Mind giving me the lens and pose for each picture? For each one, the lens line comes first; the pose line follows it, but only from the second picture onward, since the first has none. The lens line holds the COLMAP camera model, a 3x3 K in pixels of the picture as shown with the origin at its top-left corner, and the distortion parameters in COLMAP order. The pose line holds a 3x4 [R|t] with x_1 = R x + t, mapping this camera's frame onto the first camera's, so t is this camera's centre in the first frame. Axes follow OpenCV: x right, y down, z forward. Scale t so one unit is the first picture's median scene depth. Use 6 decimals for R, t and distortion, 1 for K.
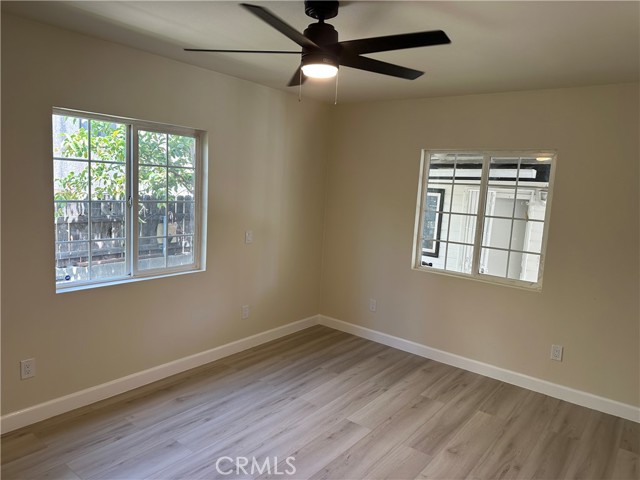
lens RADIAL K [[449.4, 0, 317.8], [0, 449.4, 237.9], [0, 0, 1]] dist [0.074302, -0.095941]
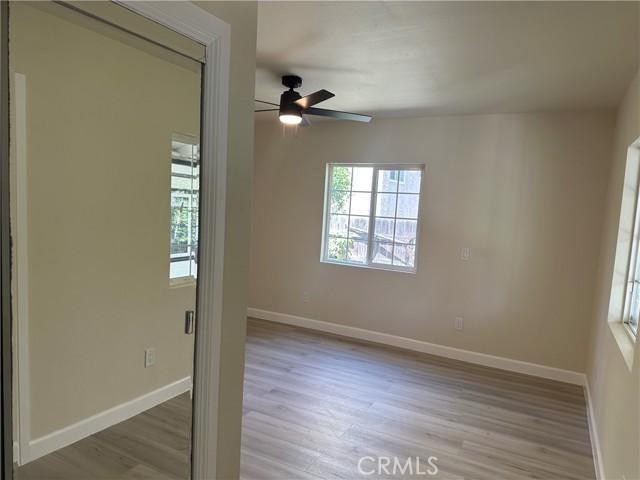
lens RADIAL K [[447.8, 0, 316.4], [0, 447.8, 242.4], [0, 0, 1]] dist [0.078422, -0.106074]
pose [[0.186577, 0.048690, -0.981233, 0.918801], [-0.168010, 0.985639, 0.016963, 0.010728], [0.967968, 0.161693, 0.192078, 0.471891]]
